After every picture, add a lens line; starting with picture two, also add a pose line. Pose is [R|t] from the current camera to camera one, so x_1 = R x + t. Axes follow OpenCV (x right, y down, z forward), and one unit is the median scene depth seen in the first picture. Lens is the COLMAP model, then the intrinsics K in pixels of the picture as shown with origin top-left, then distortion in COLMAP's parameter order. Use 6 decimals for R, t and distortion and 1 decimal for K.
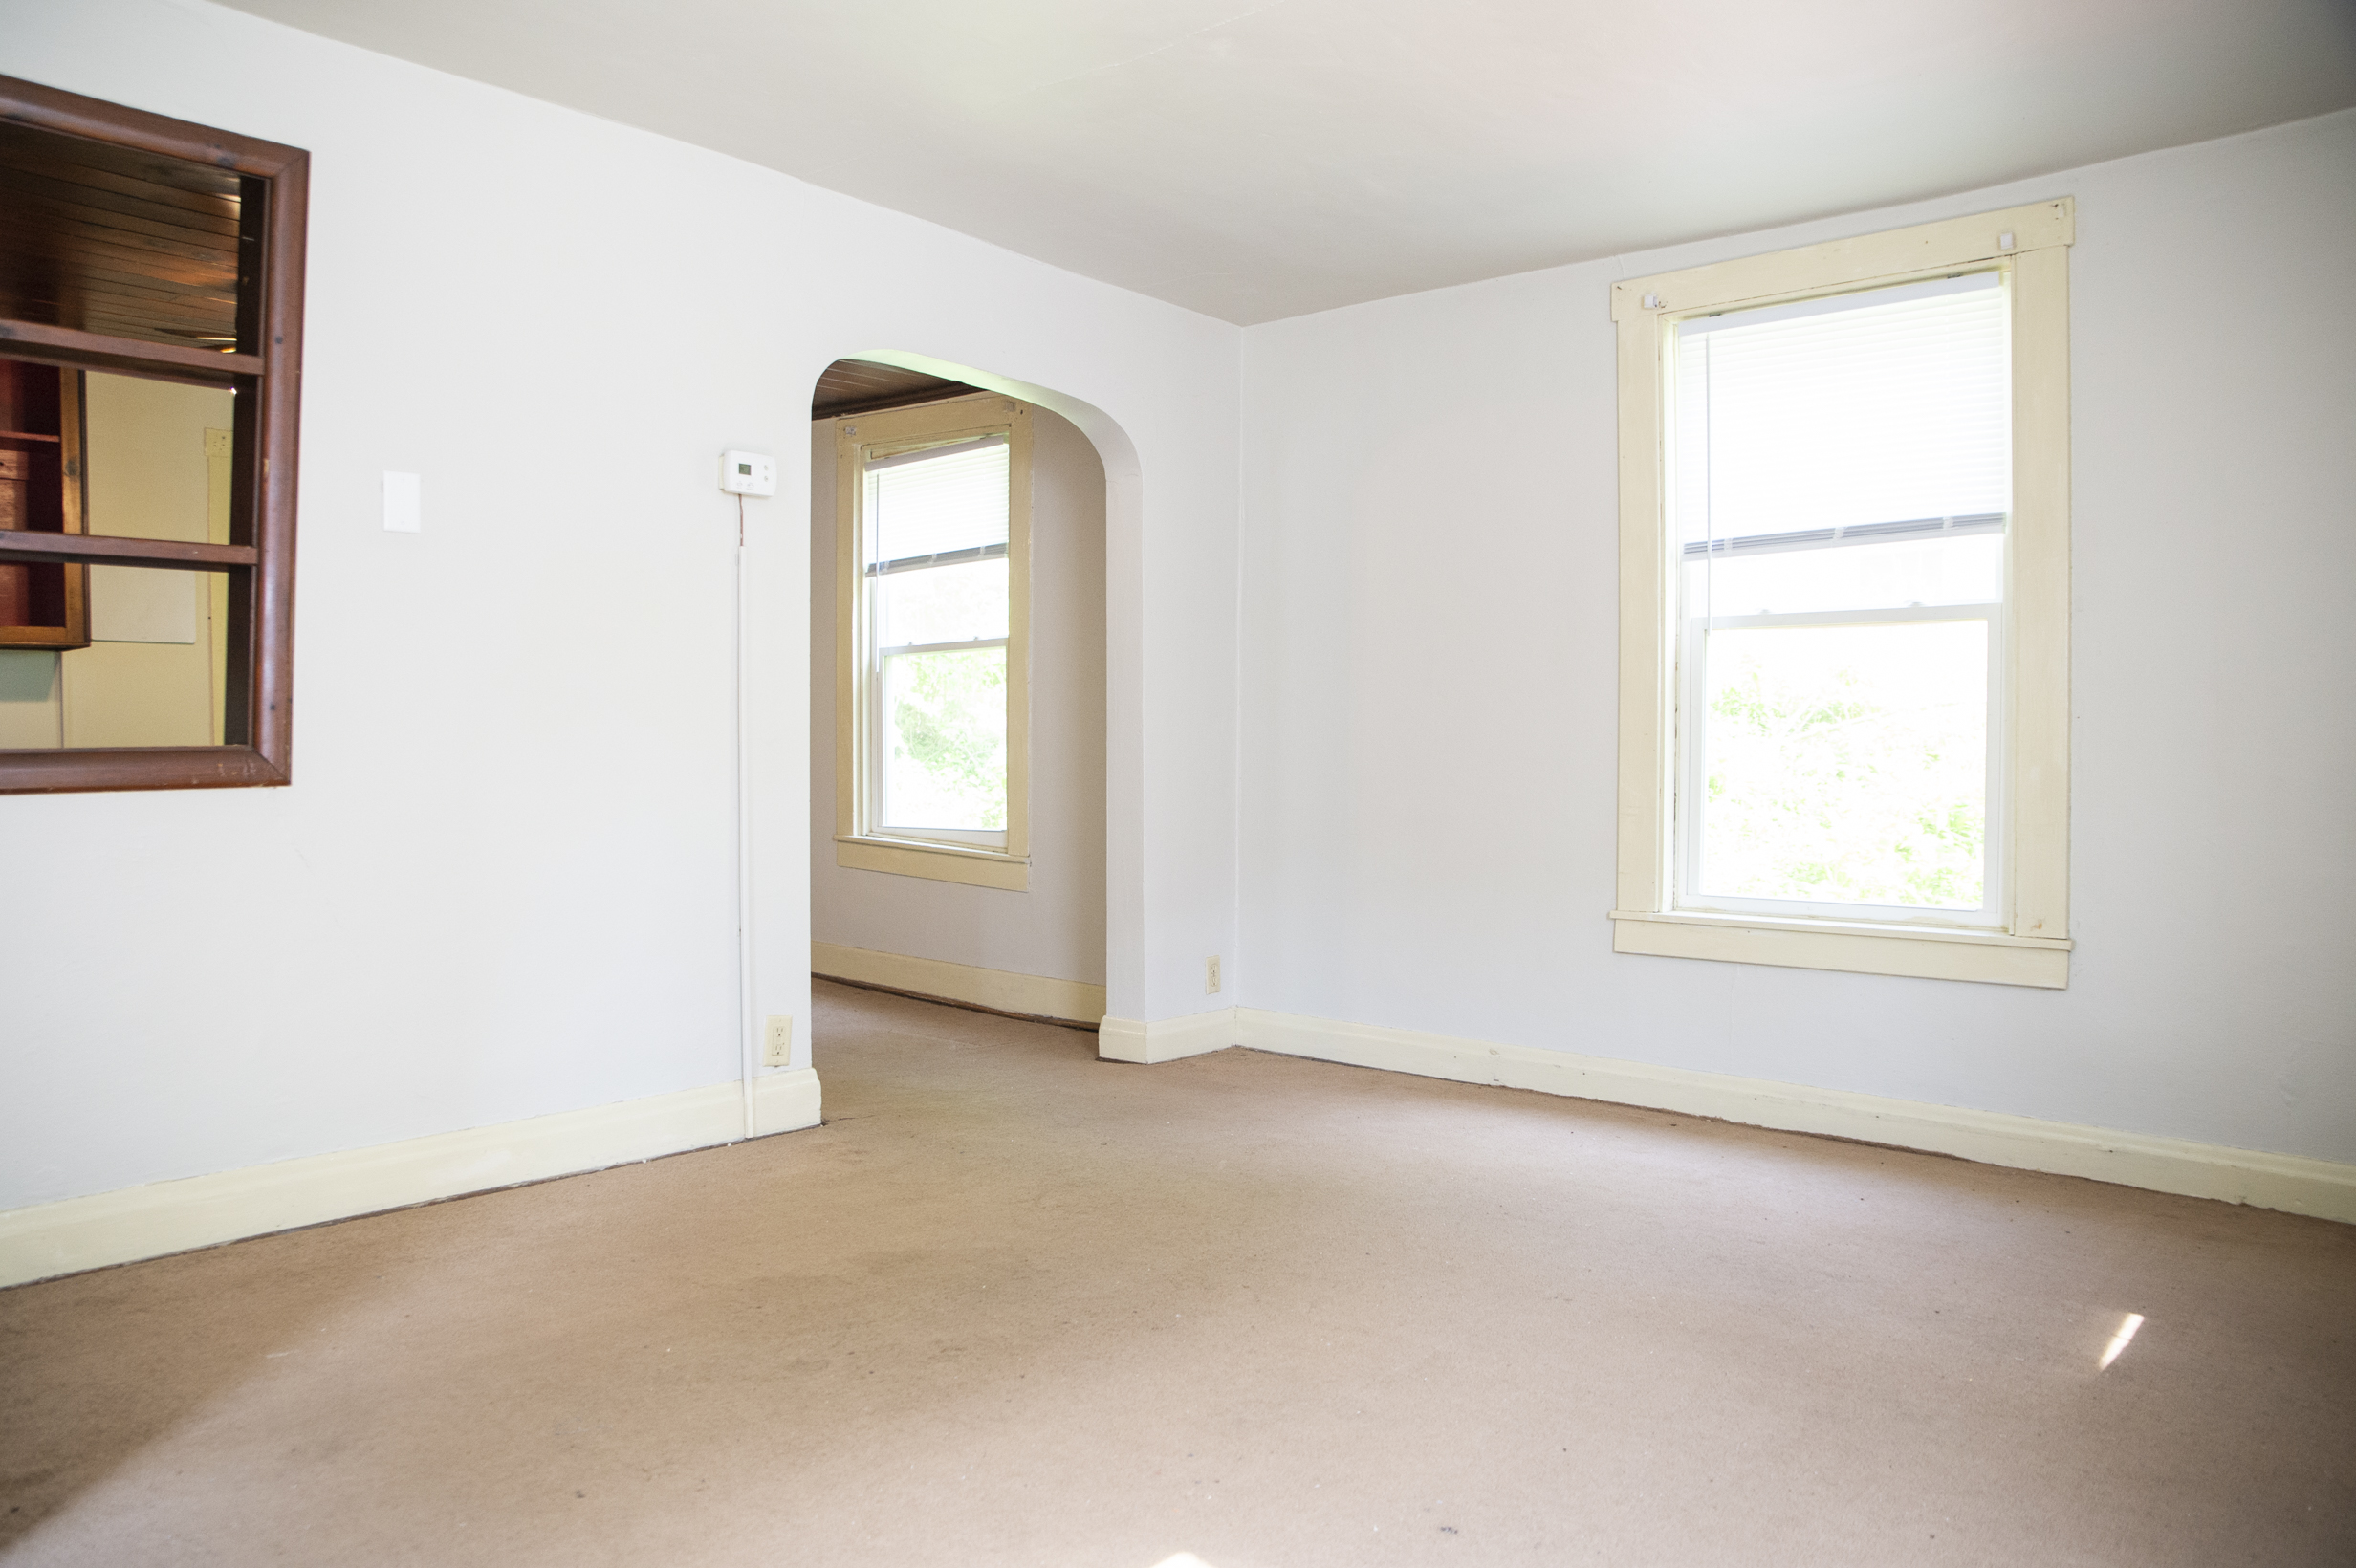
lens RADIAL K [[1639.3, 0, 1119.7], [0, 1639.3, 785.5], [0, 0, 1]] dist [-0.097074, 0.082603]
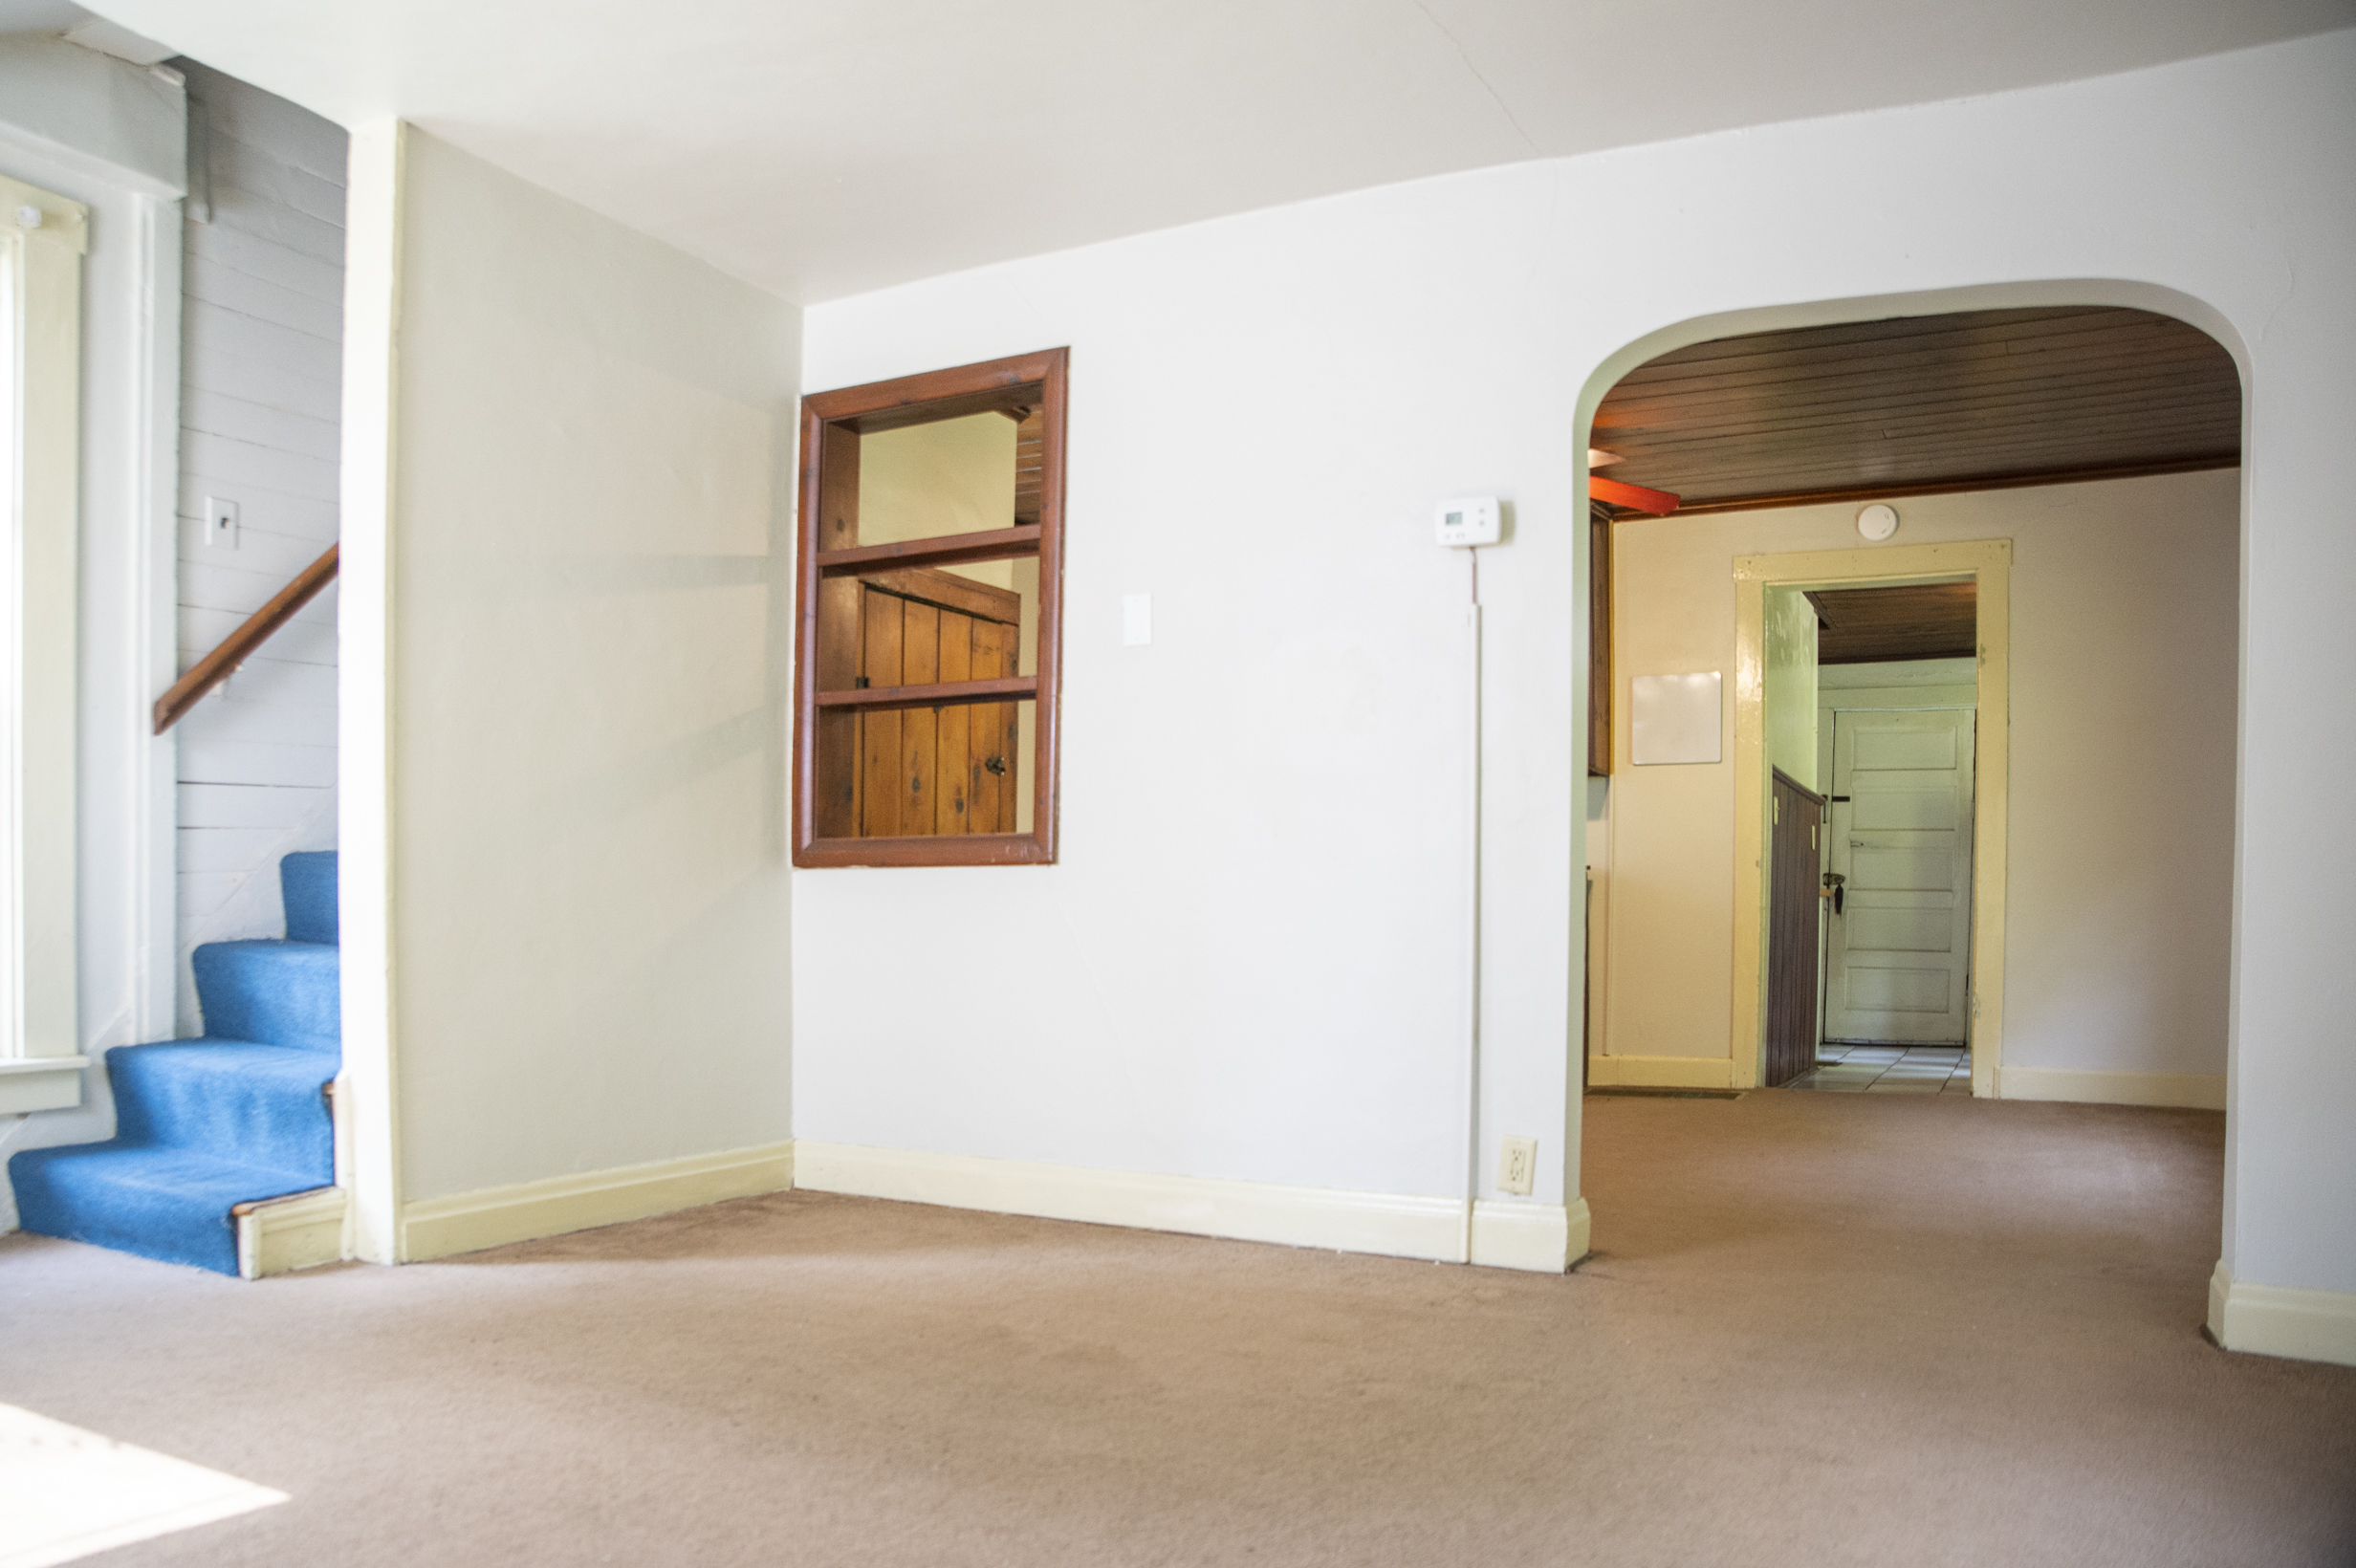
lens RADIAL K [[1573.0, 0, 1315.4], [0, 1573.0, 913.6], [0, 0, 1]] dist [-0.048089, 0.000393]
pose [[0.315860, 0.036662, -0.948097, 0.584430], [-0.016044, 0.999317, 0.033298, -0.004464], [0.948670, 0.004693, 0.316232, 0.668844]]
